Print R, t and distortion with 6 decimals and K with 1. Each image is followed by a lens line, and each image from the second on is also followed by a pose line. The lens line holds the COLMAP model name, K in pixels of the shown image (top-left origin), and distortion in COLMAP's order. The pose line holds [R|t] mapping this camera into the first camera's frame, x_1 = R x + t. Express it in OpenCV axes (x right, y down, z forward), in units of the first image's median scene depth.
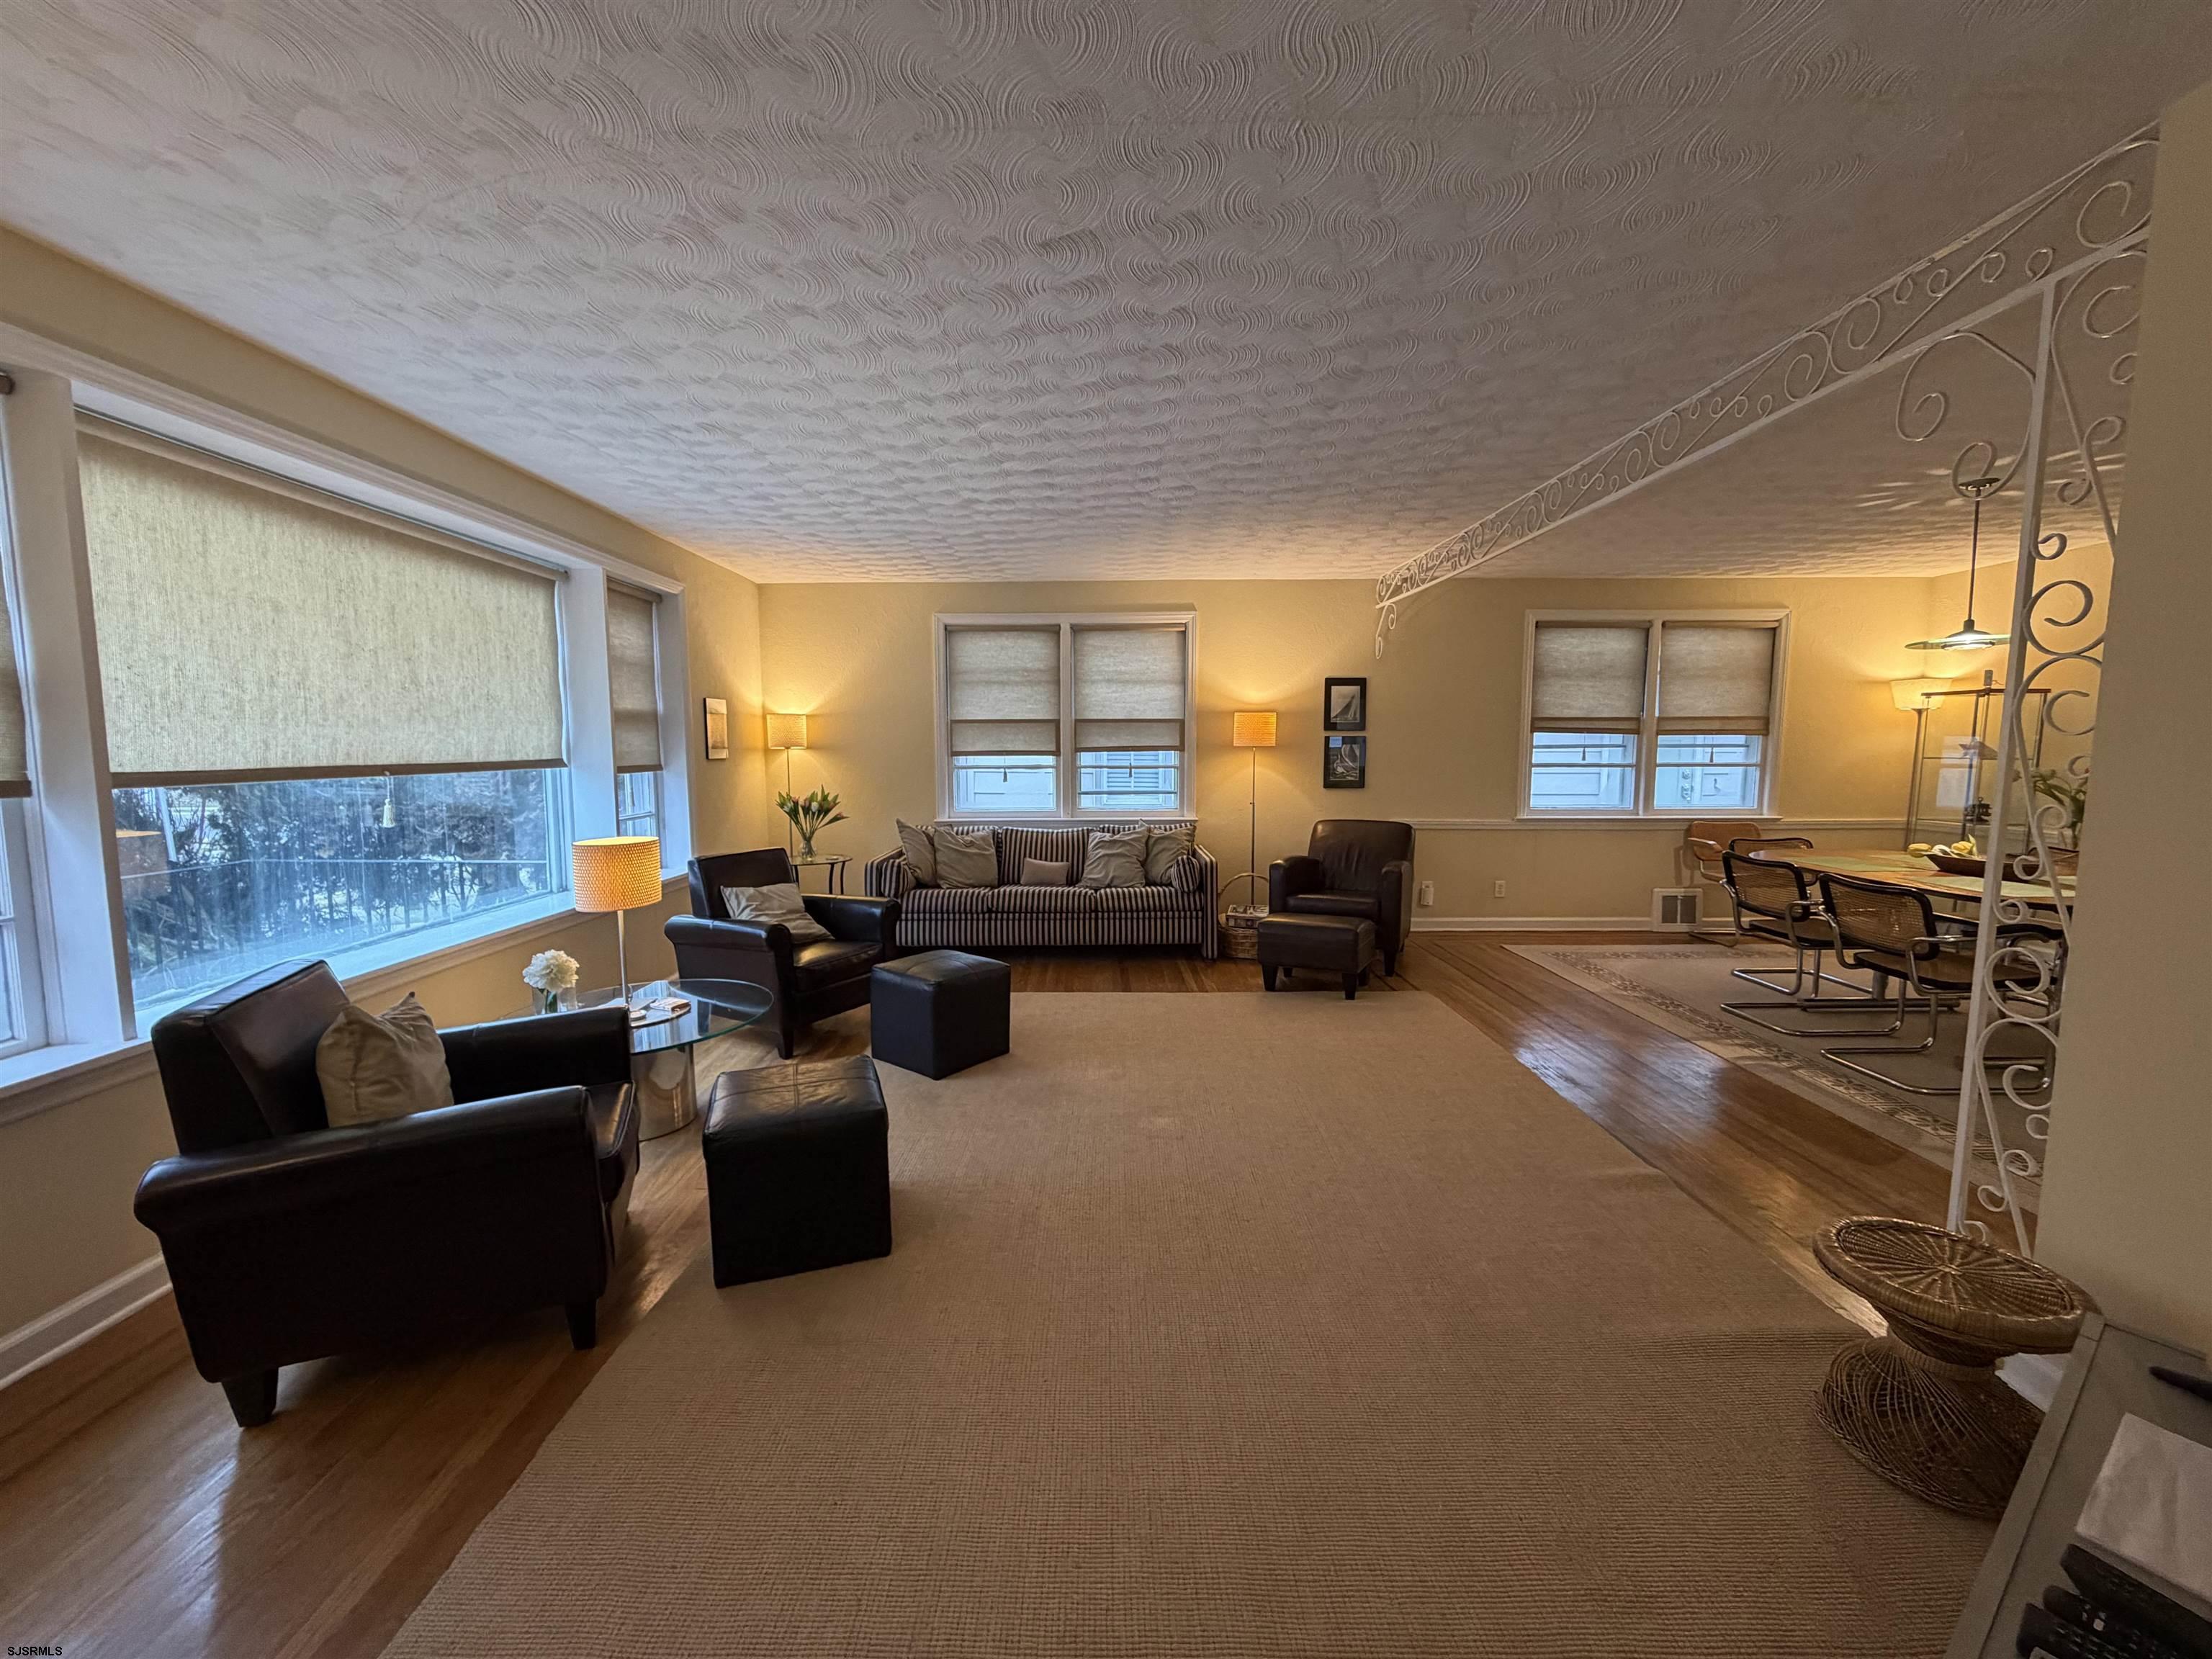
lens RADIAL K [[877.7, 0, 1094.2], [0, 877.7, 834.0], [0, 0, 1]] dist [-0.000068, 0.000127]
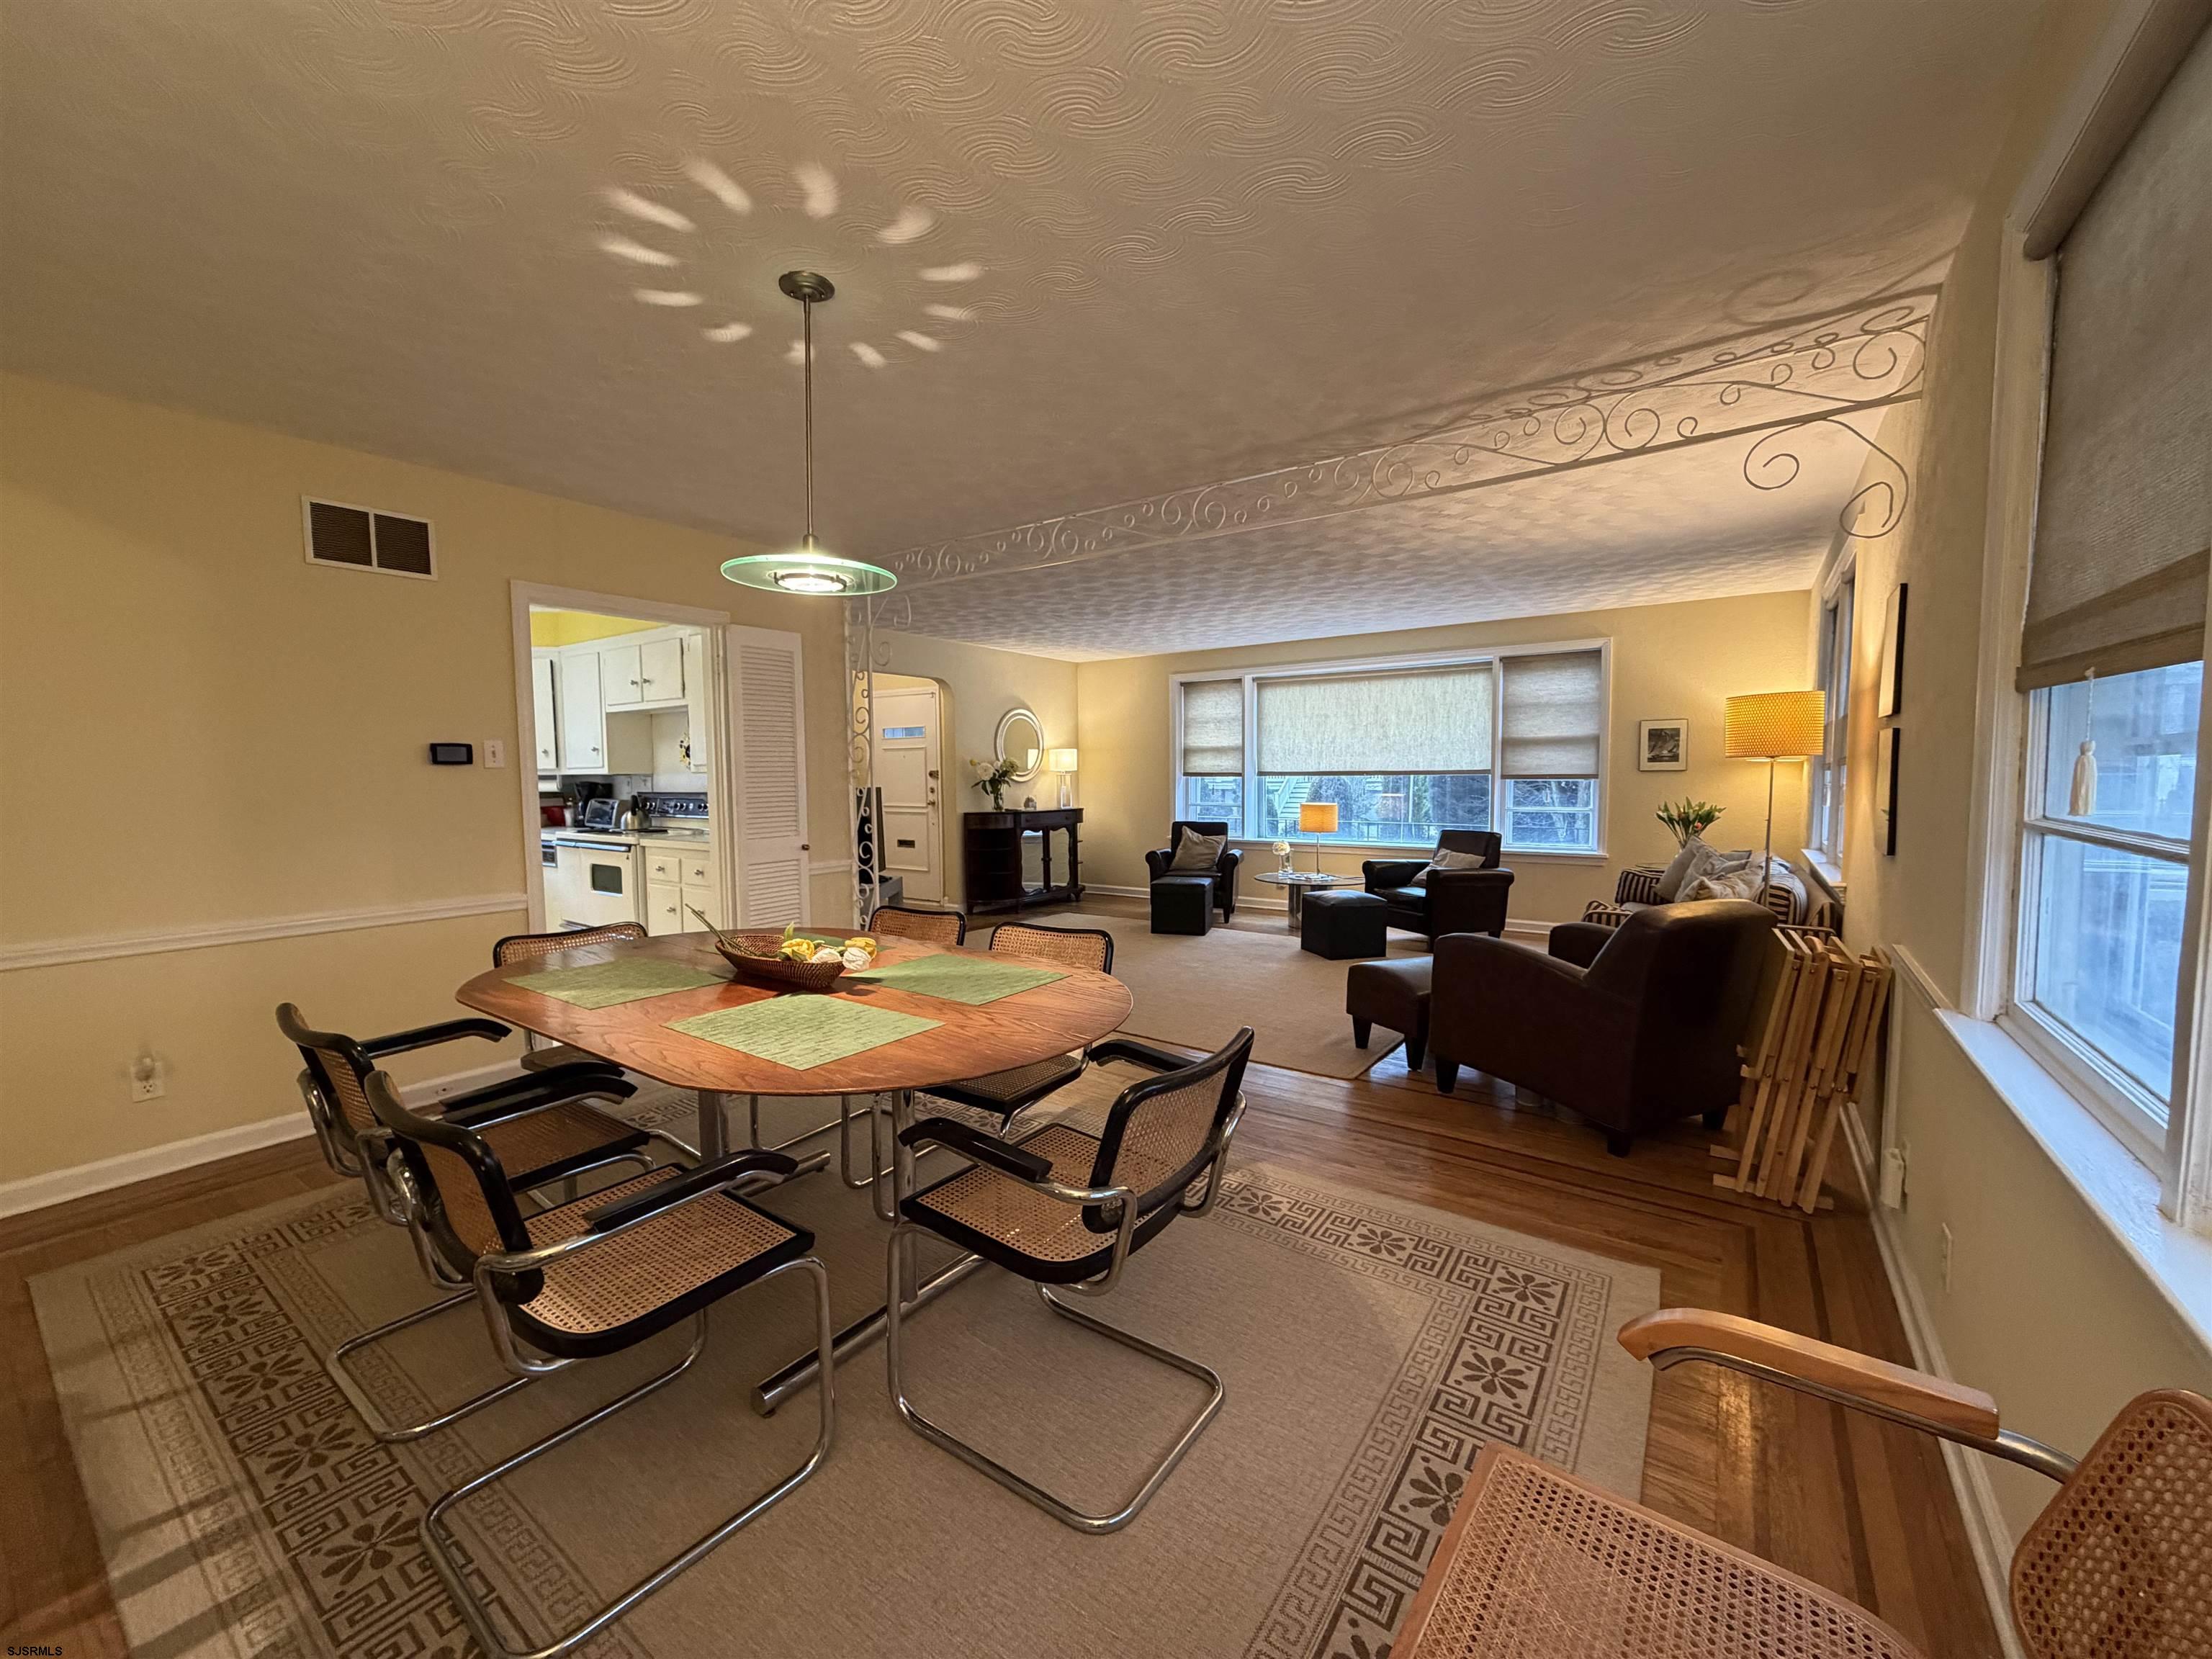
lens RADIAL K [[877.7, 0, 1094.4], [0, 877.7, 834.9], [0, 0, 1]] dist [-0.000068, 0.000127]
pose [[-0.584101, 0.067029, -0.808909, 0.857597], [-0.072299, 0.988327, 0.134102, -0.091121], [0.808455, 0.136812, -0.572436, 0.941814]]
